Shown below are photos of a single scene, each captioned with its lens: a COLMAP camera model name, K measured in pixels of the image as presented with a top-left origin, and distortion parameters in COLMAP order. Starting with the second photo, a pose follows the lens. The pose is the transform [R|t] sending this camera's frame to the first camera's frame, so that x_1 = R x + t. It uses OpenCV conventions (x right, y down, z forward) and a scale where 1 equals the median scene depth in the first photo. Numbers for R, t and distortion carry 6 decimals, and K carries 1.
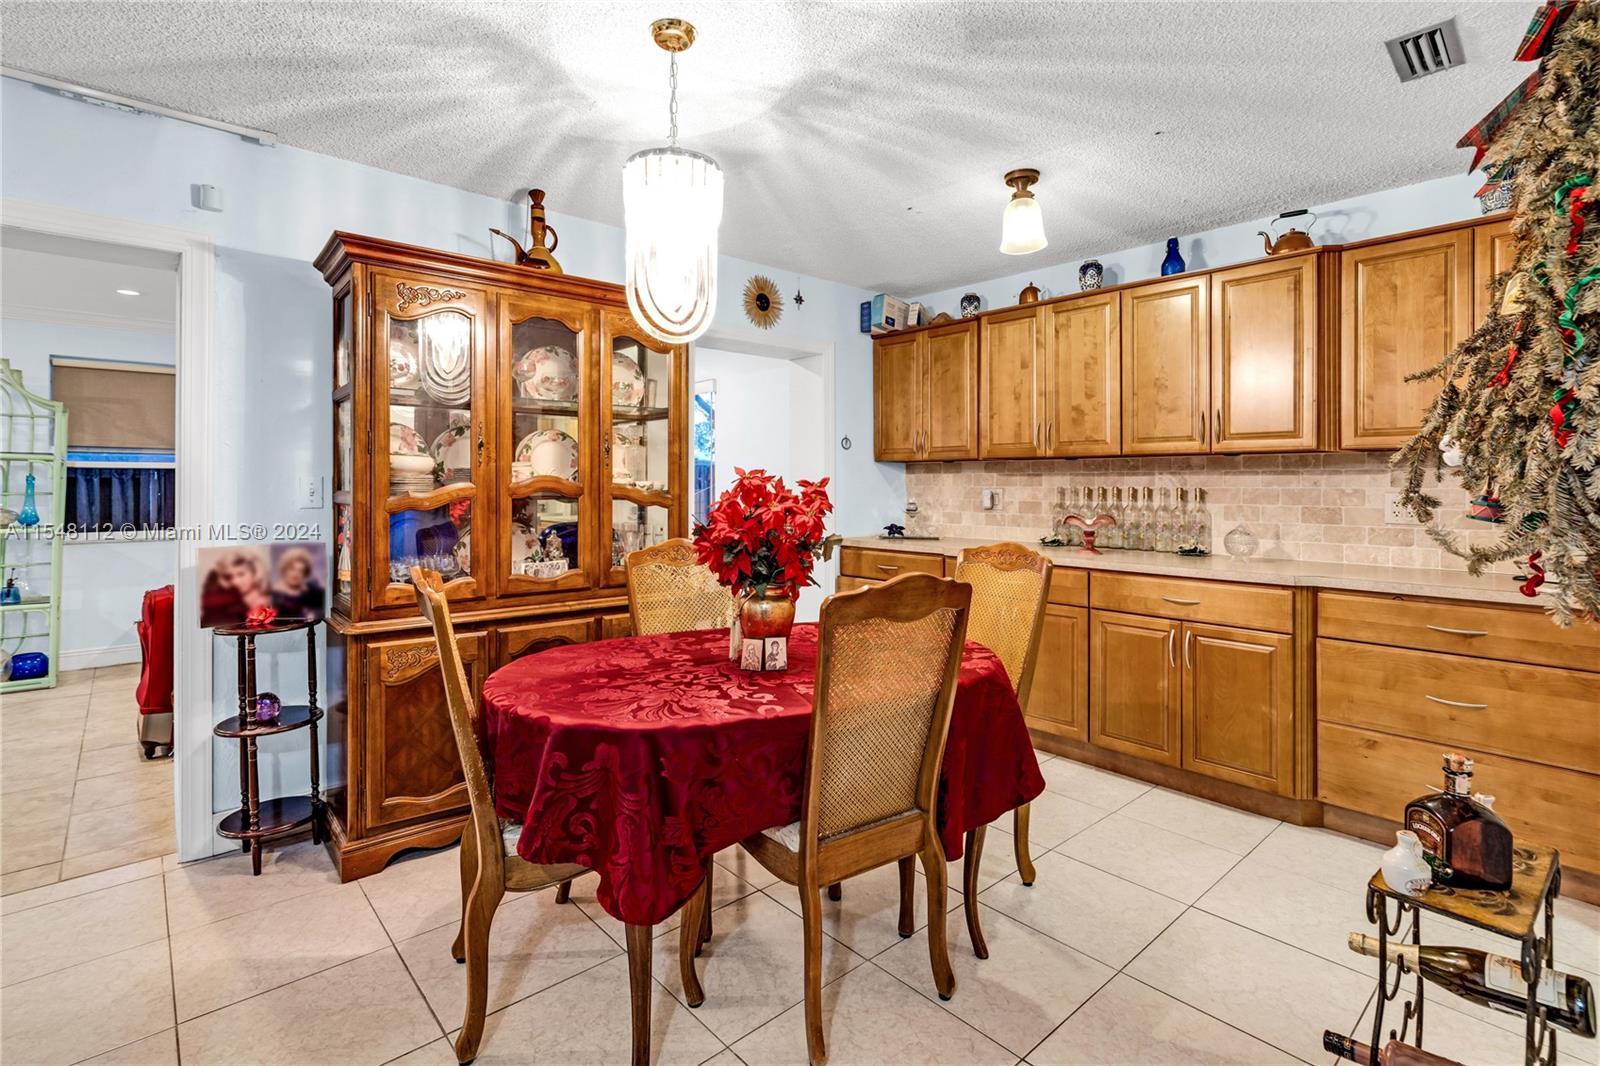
lens RADIAL K [[738.3, 0, 789.2], [0, 738.3, 482.2], [0, 0, 1]] dist [0.000764, 0.000637]
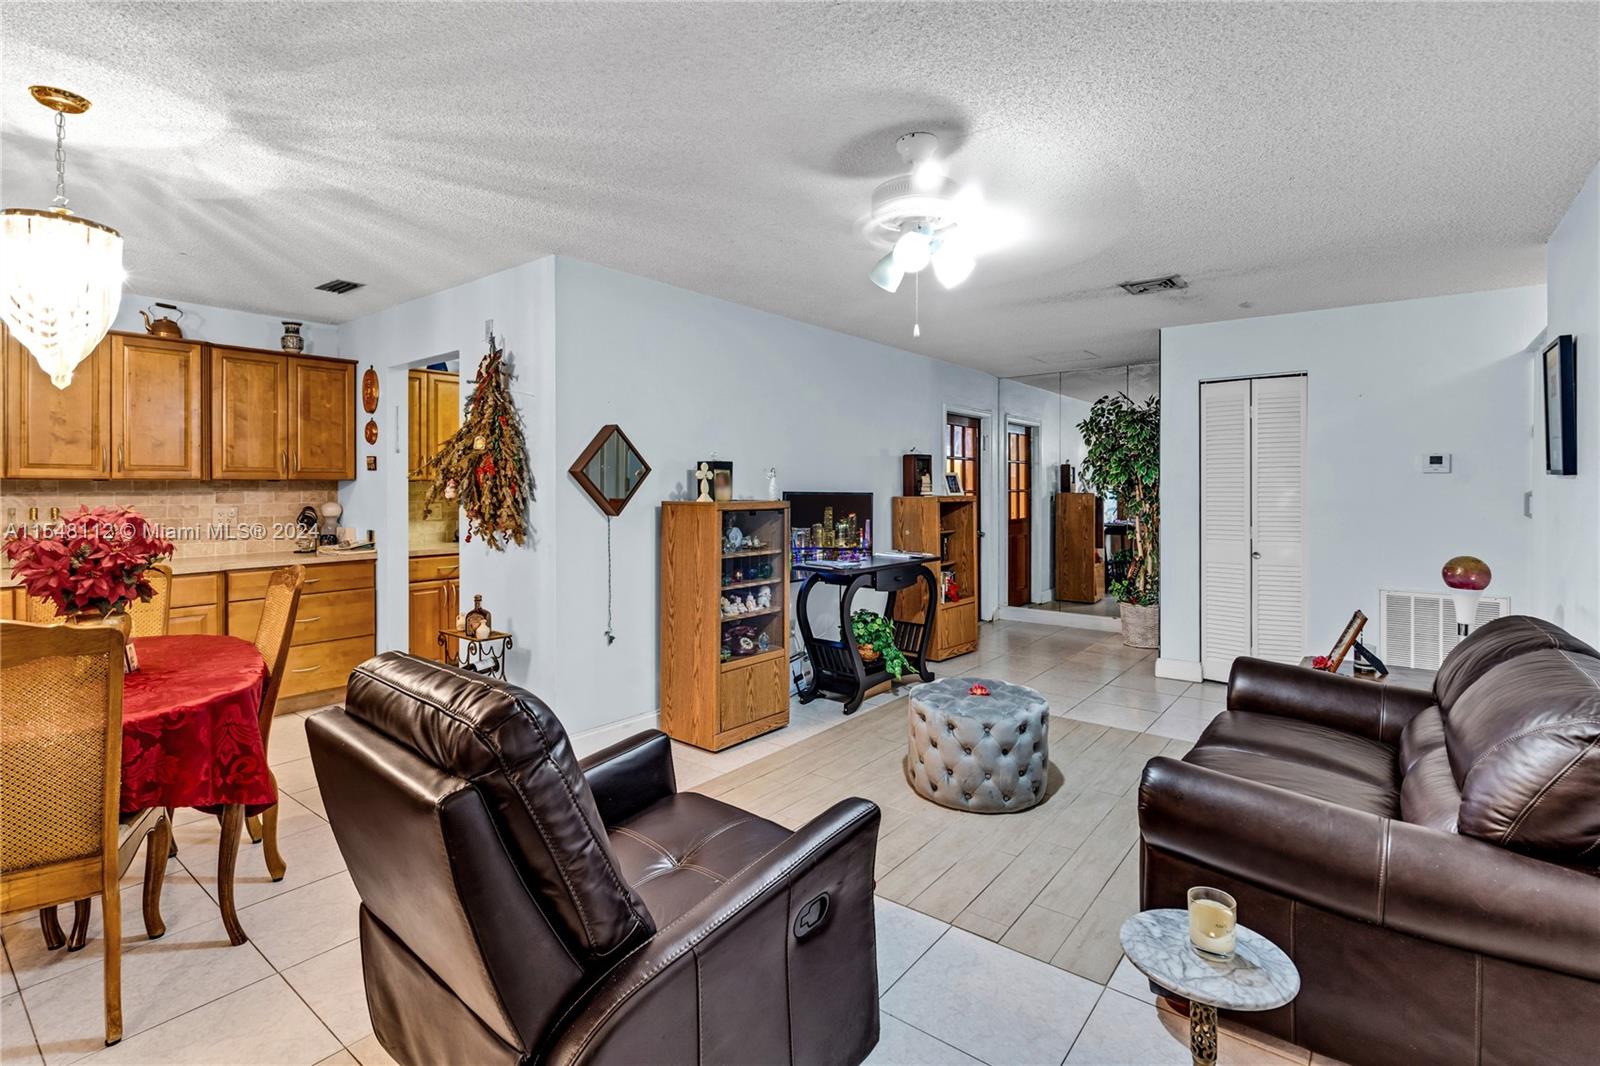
lens RADIAL K [[738.3, 0, 813.6], [0, 738.3, 488.6], [0, 0, 1]] dist [0.000764, 0.000637]
pose [[-0.190895, -0.004799, 0.981599, -1.086804], [0.000454, 0.999988, 0.004977, -0.037329], [-0.981610, 0.001396, -0.190891, 0.101090]]
